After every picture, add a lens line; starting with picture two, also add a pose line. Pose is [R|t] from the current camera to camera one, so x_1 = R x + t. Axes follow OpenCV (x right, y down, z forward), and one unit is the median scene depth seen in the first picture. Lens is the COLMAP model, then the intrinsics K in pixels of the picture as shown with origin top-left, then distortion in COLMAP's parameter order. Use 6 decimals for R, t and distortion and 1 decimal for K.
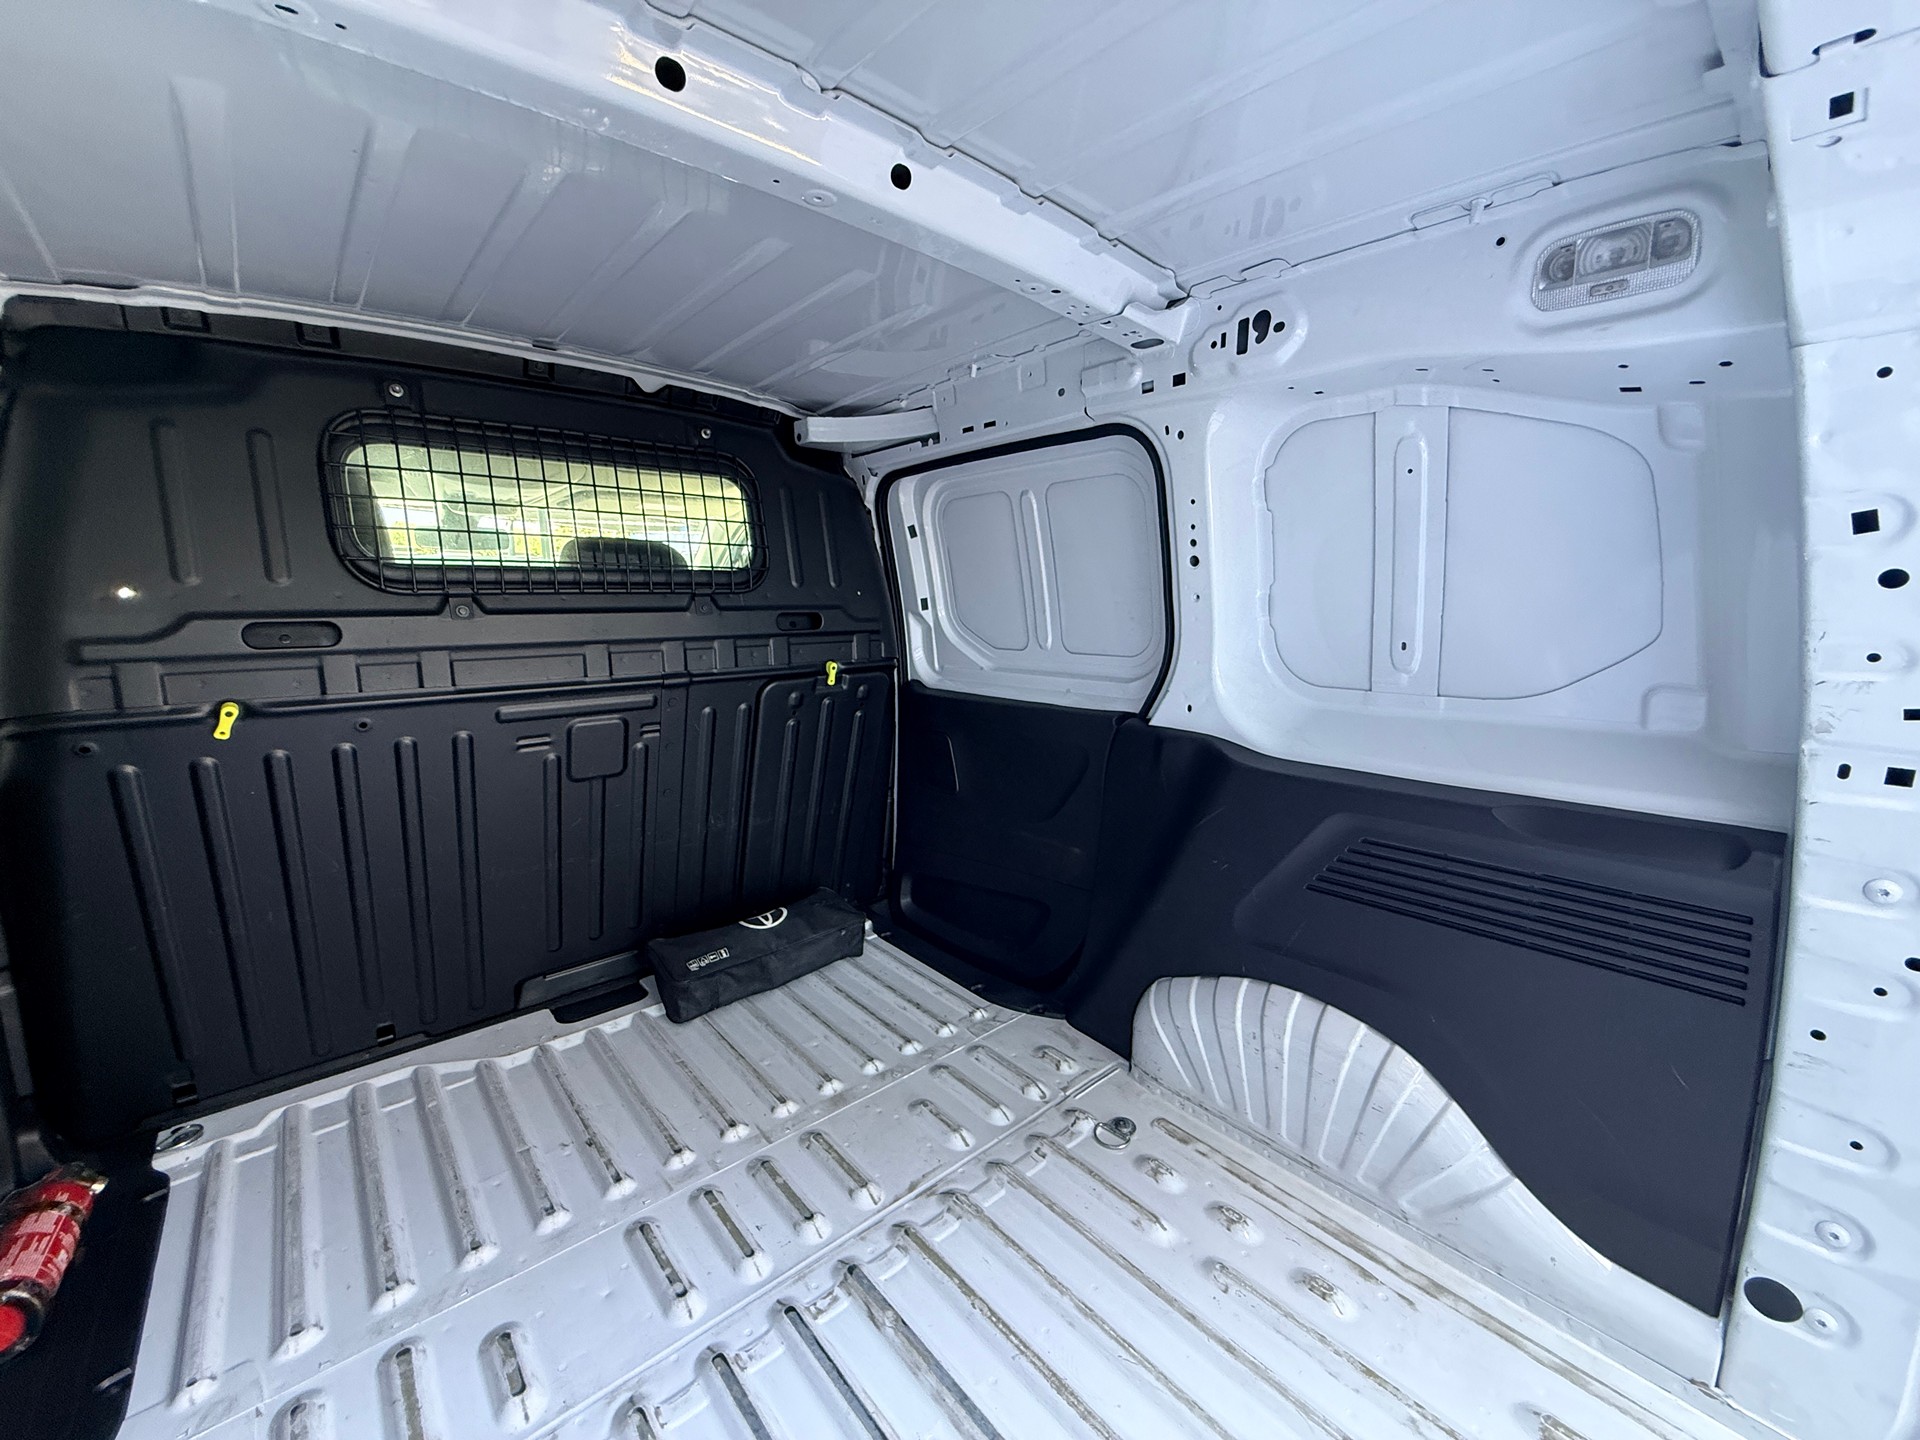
lens RADIAL K [[766.9, 0, 958.1], [0, 766.9, 718.8], [0, 0, 1]] dist [0.000428, -0.000091]
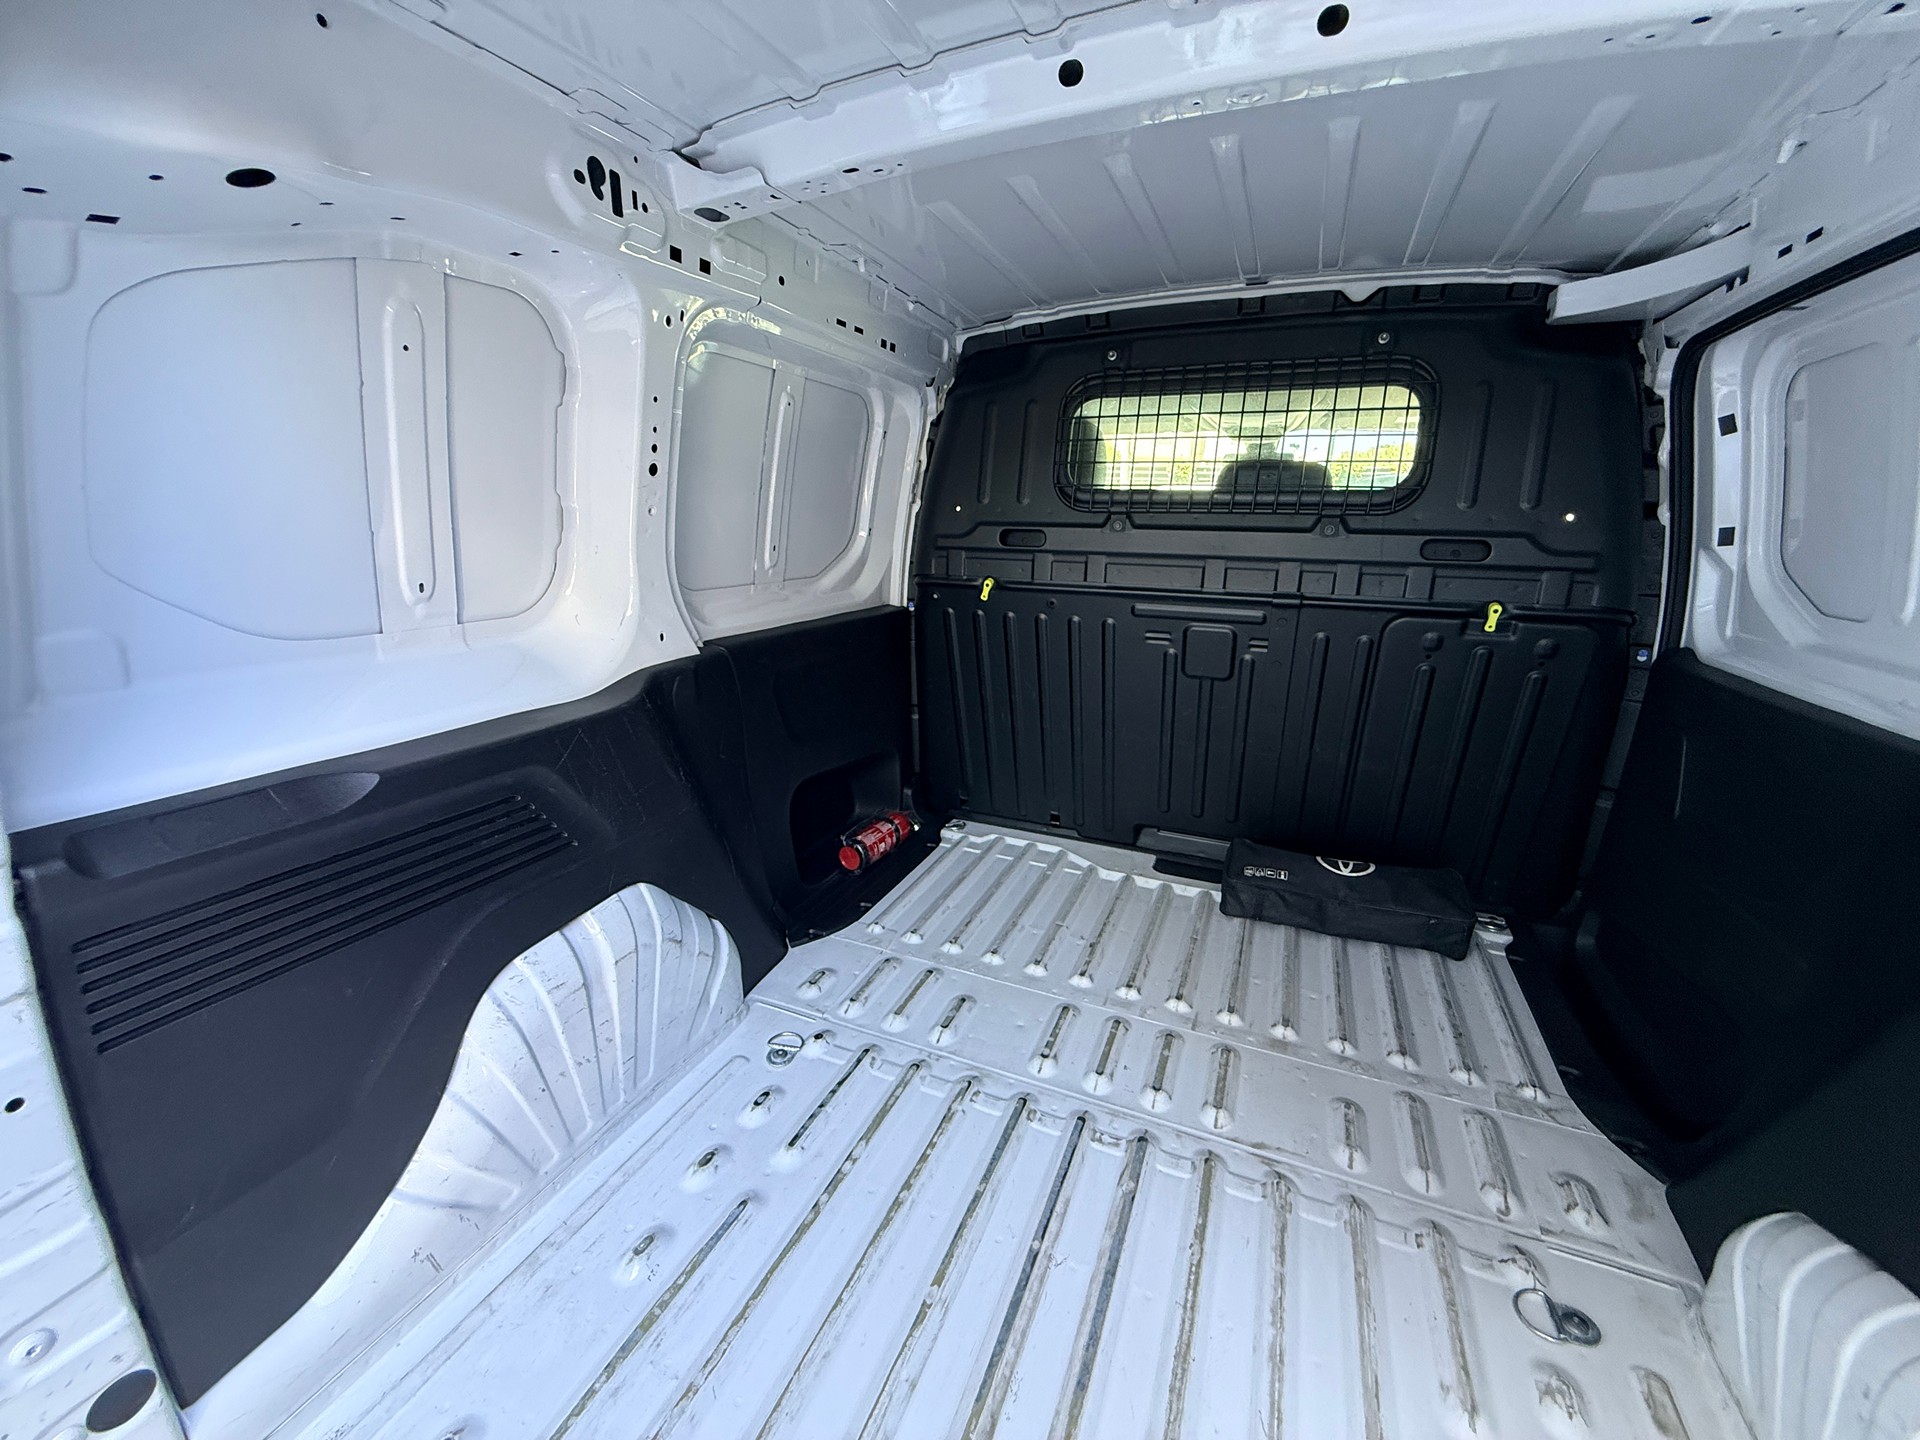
lens RADIAL K [[766.9, 0, 958.9], [0, 766.9, 717.8], [0, 0, 1]] dist [0.000428, -0.000091]
pose [[0.433425, 0.243972, -0.867537, 0.443050], [-0.157960, 0.968321, 0.193398, -0.033386], [0.887238, 0.053212, 0.458233, 0.180623]]
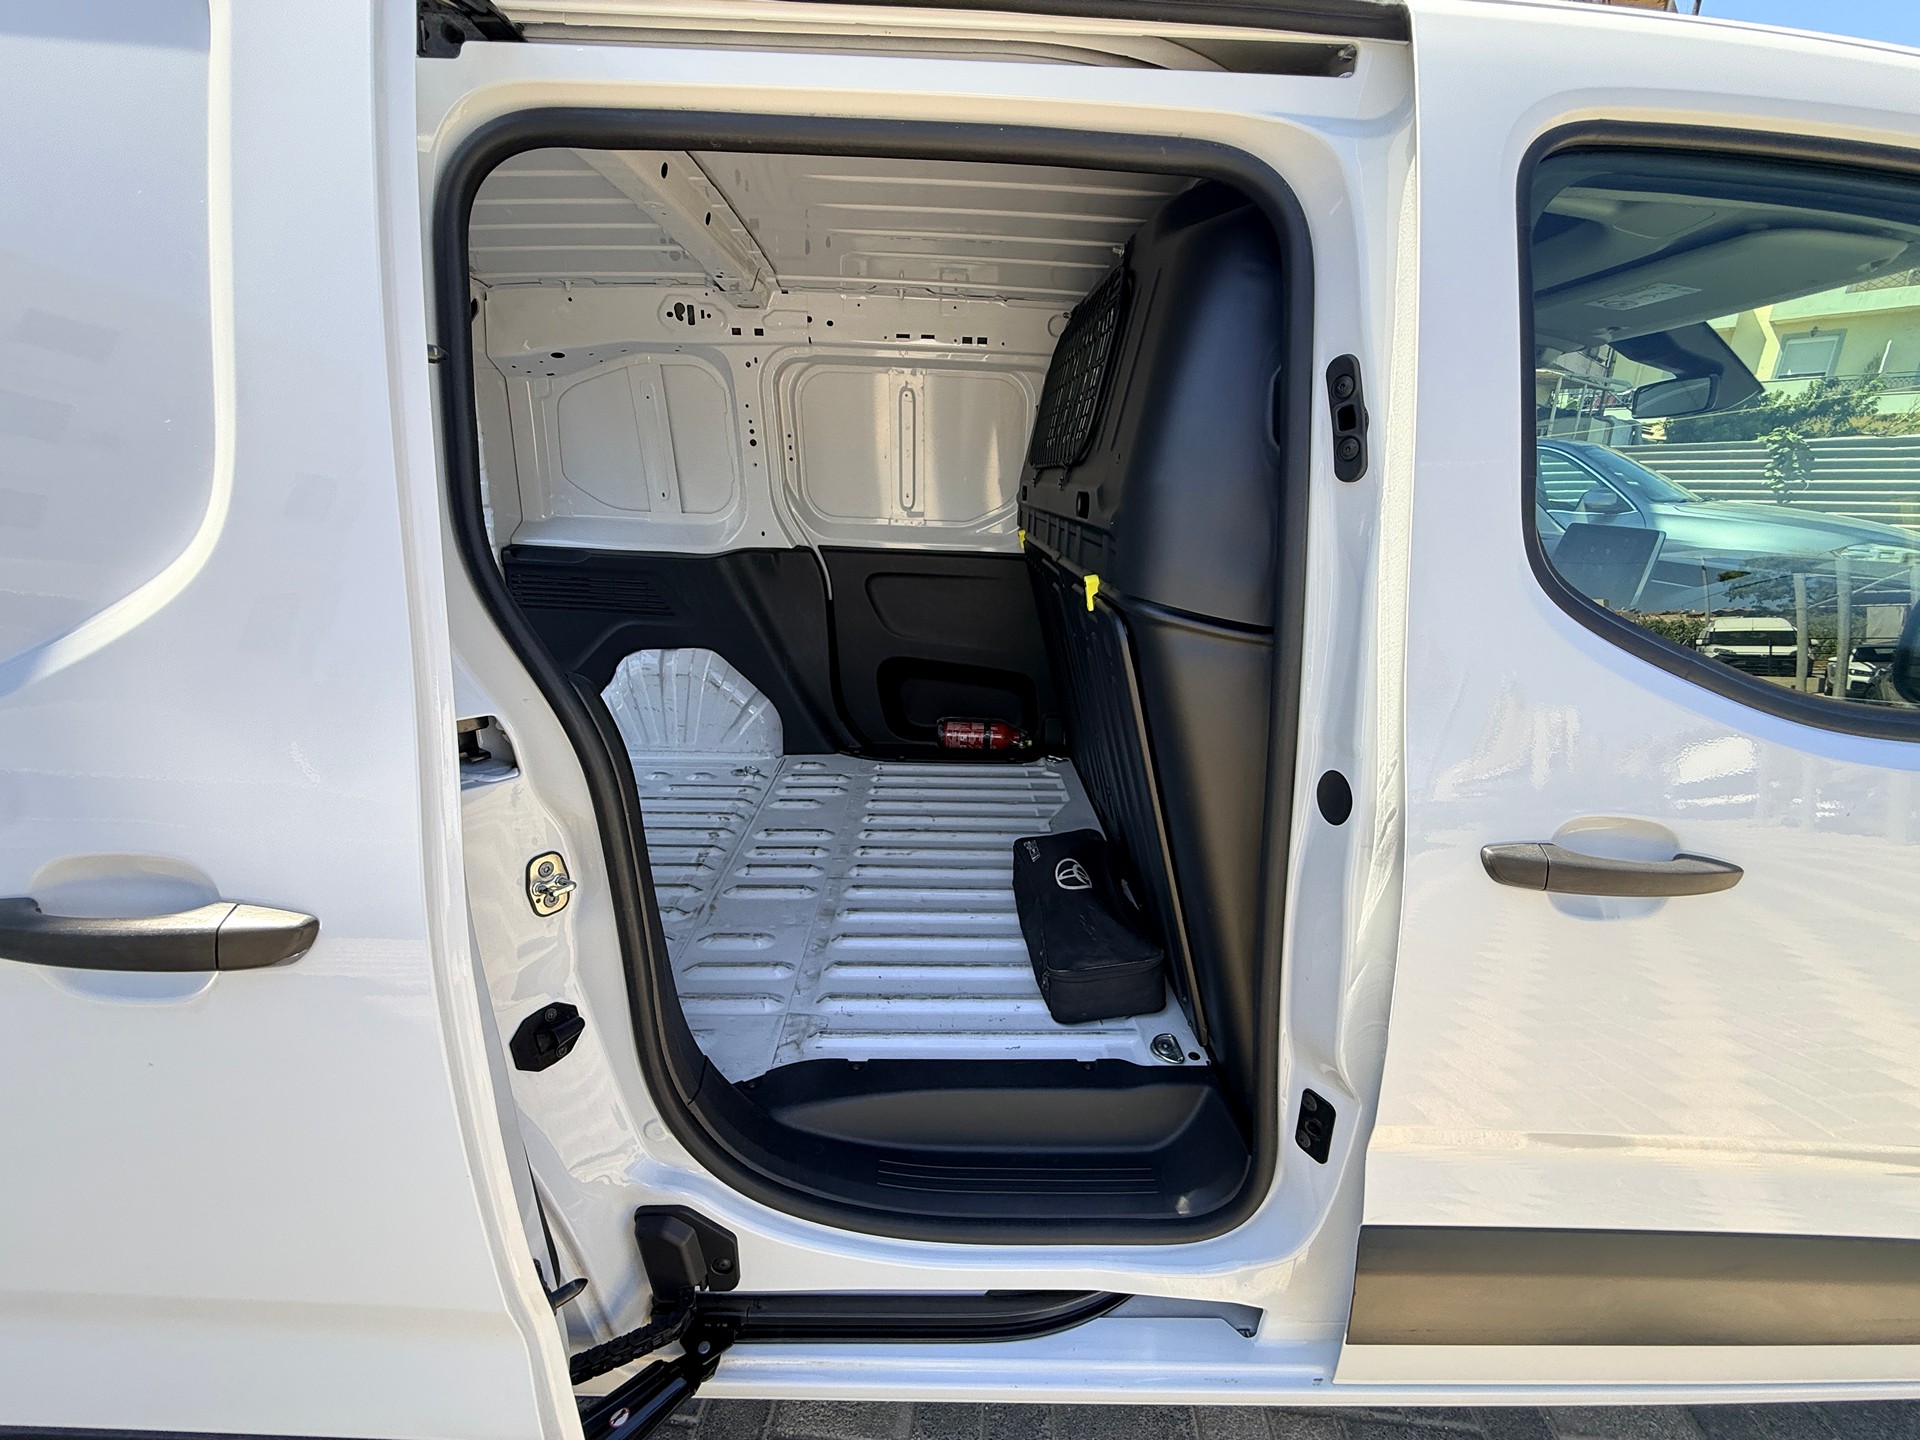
lens RADIAL K [[766.9, 0, 961.5], [0, 766.9, 716.9], [0, 0, 1]] dist [0.000428, -0.000091]
pose [[-0.636378, 0.212107, -0.741643, 0.550857], [-0.151925, 0.908156, 0.390090, -0.271992], [0.756269, 0.360919, -0.545706, 1.800986]]
